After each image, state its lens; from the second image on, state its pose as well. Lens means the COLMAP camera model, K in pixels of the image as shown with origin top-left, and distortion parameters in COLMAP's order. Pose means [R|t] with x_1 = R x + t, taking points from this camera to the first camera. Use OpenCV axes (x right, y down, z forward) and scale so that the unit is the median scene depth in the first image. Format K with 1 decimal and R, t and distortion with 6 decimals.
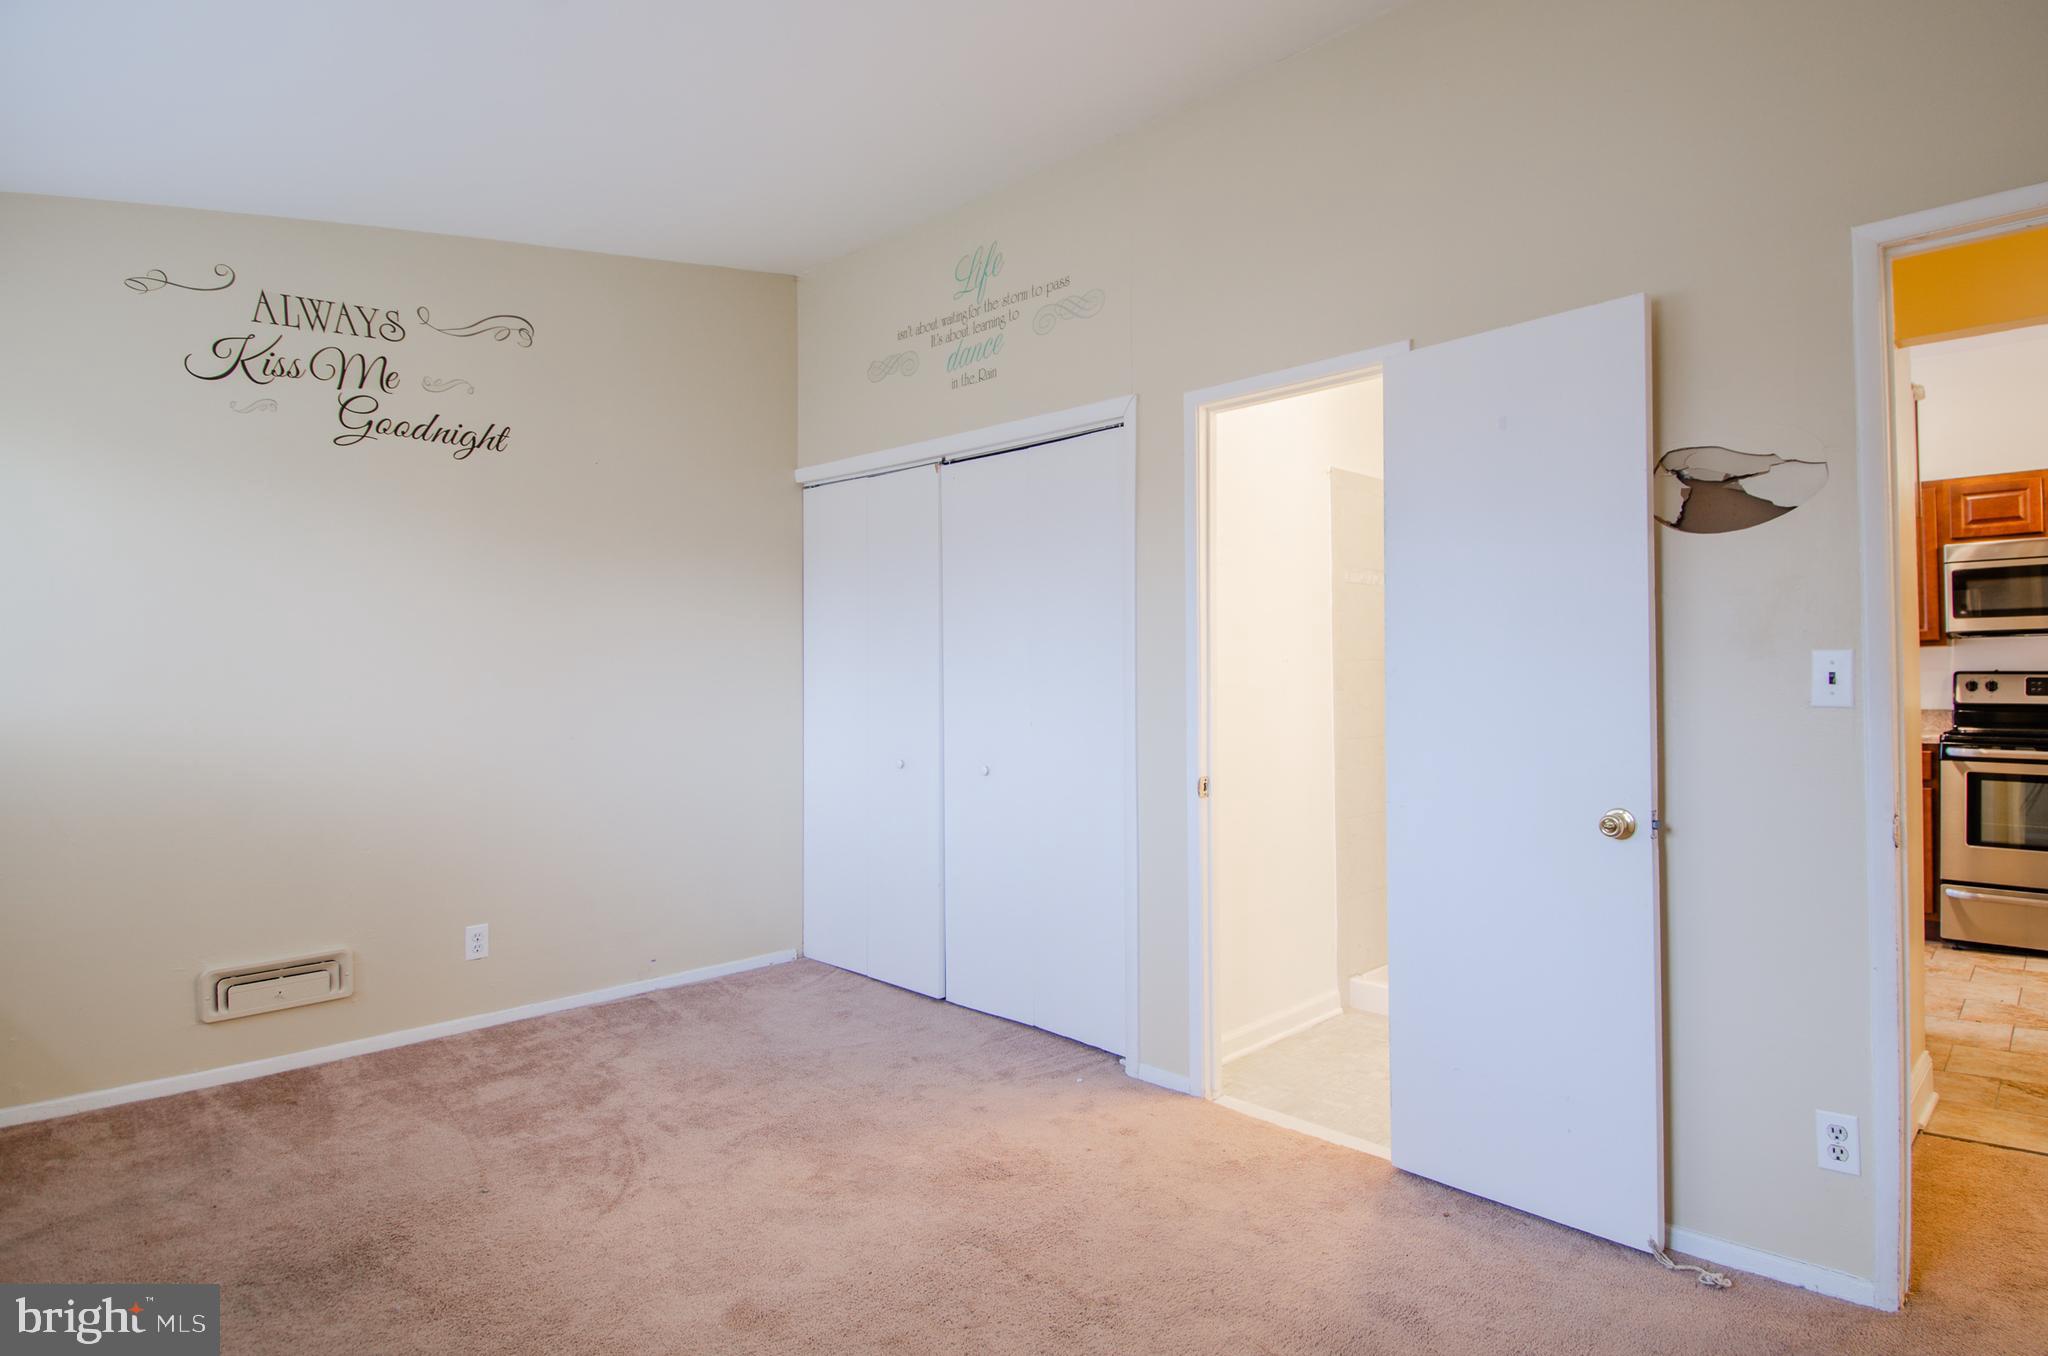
lens RADIAL K [[1076.9, 0, 1063.7], [0, 1076.9, 666.0], [0, 0, 1]] dist [0.054171, -0.056826]
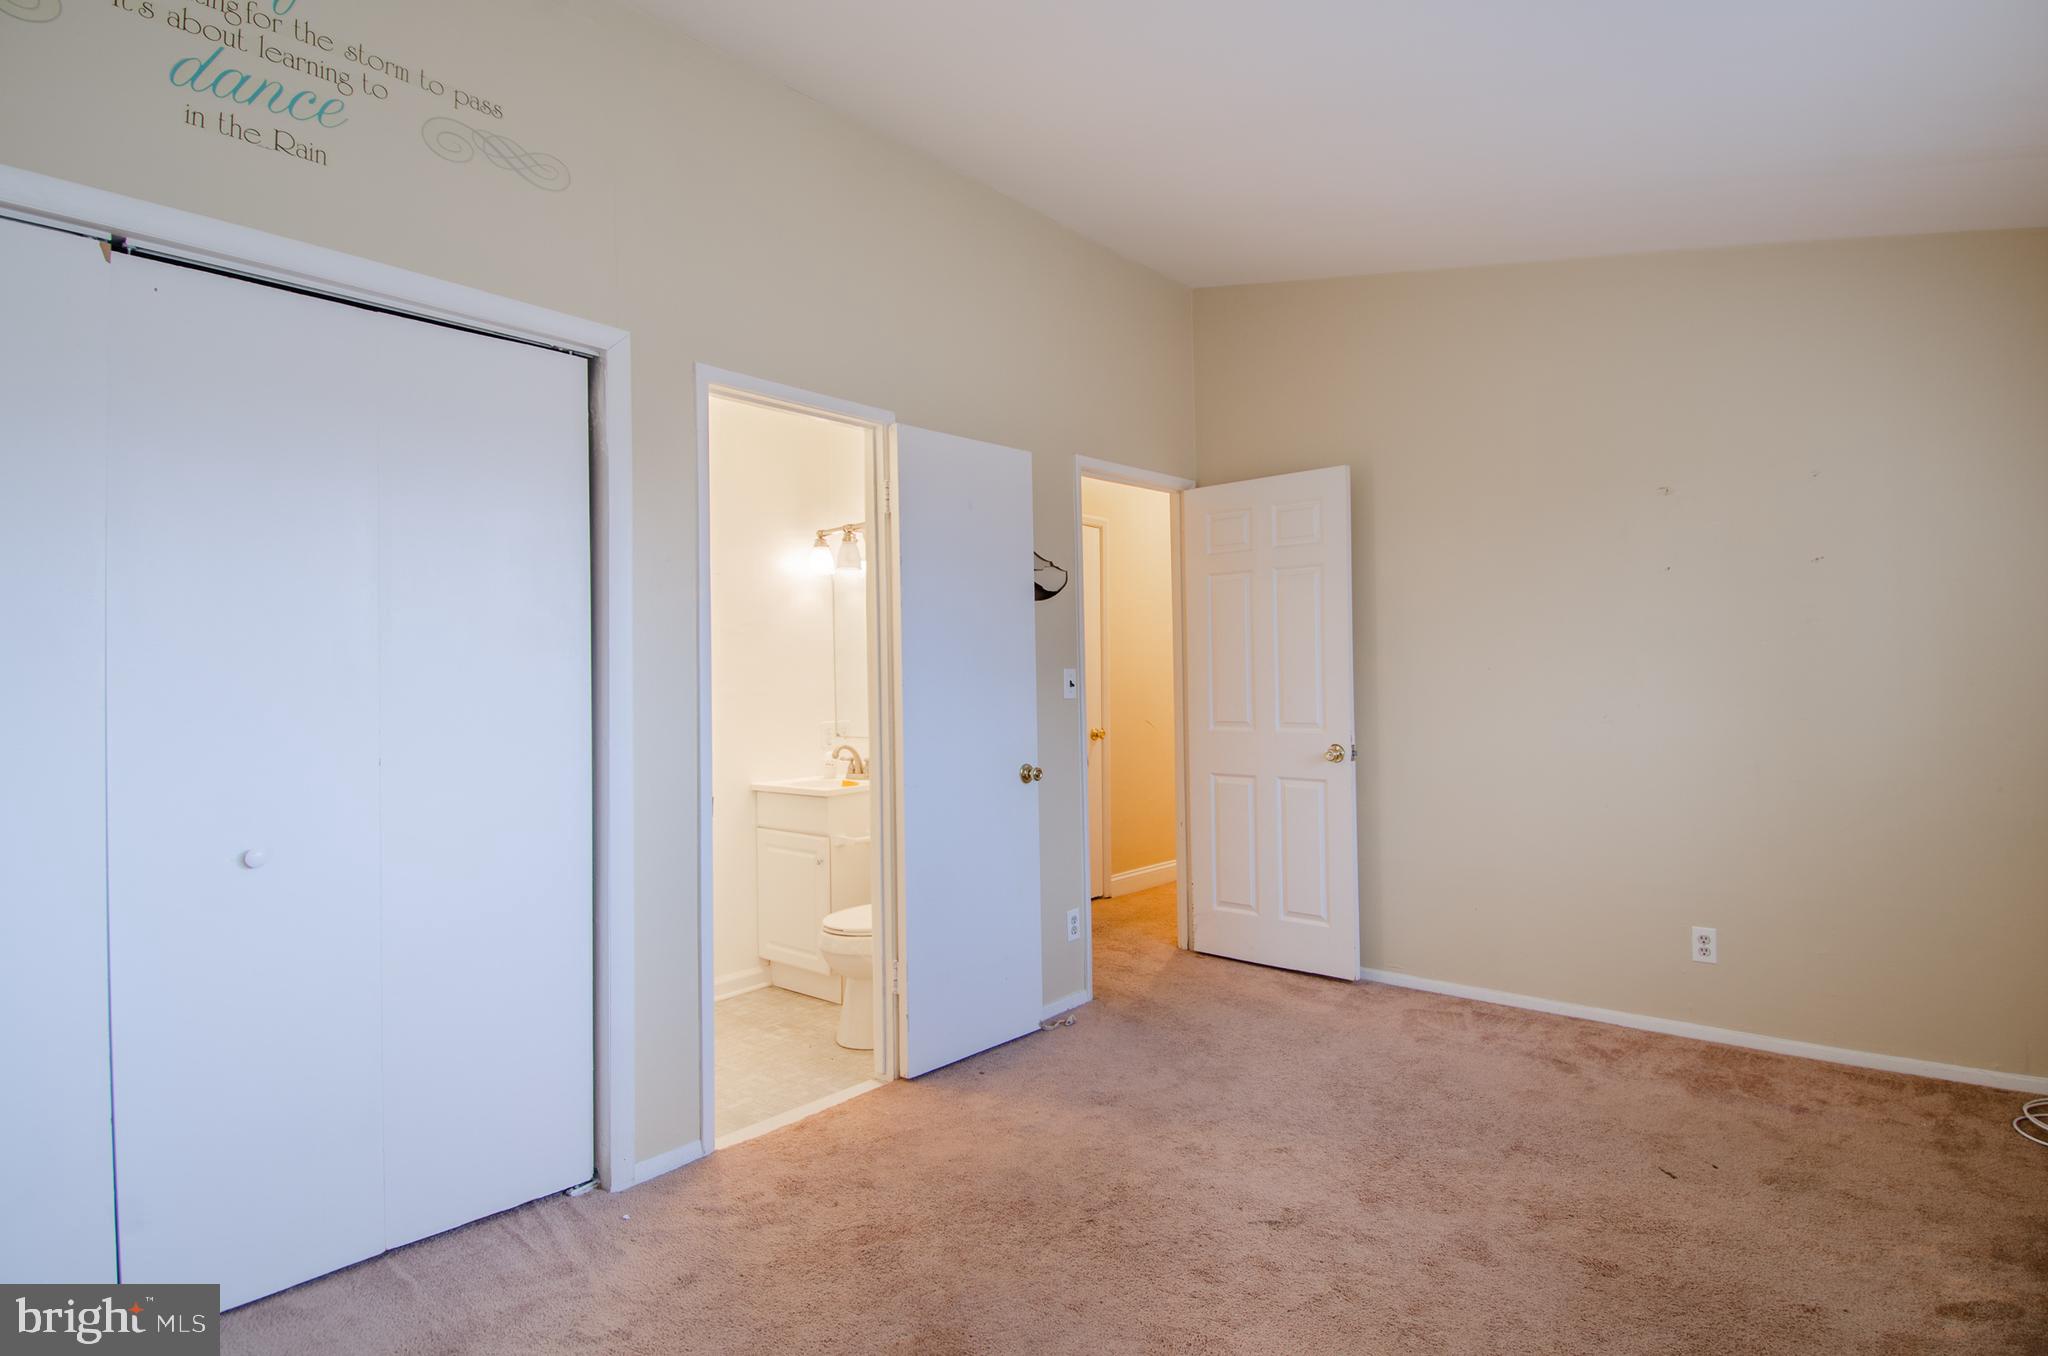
lens RADIAL K [[1076.9, 0, 1063.7], [0, 1076.9, 666.0], [0, 0, 1]] dist [0.054171, -0.056826]
pose [[-0.079703, 0.021269, 0.996592, -0.683451], [-0.002205, 0.999766, -0.021513, 0.011951], [-0.996816, -0.003912, -0.079637, 0.666874]]
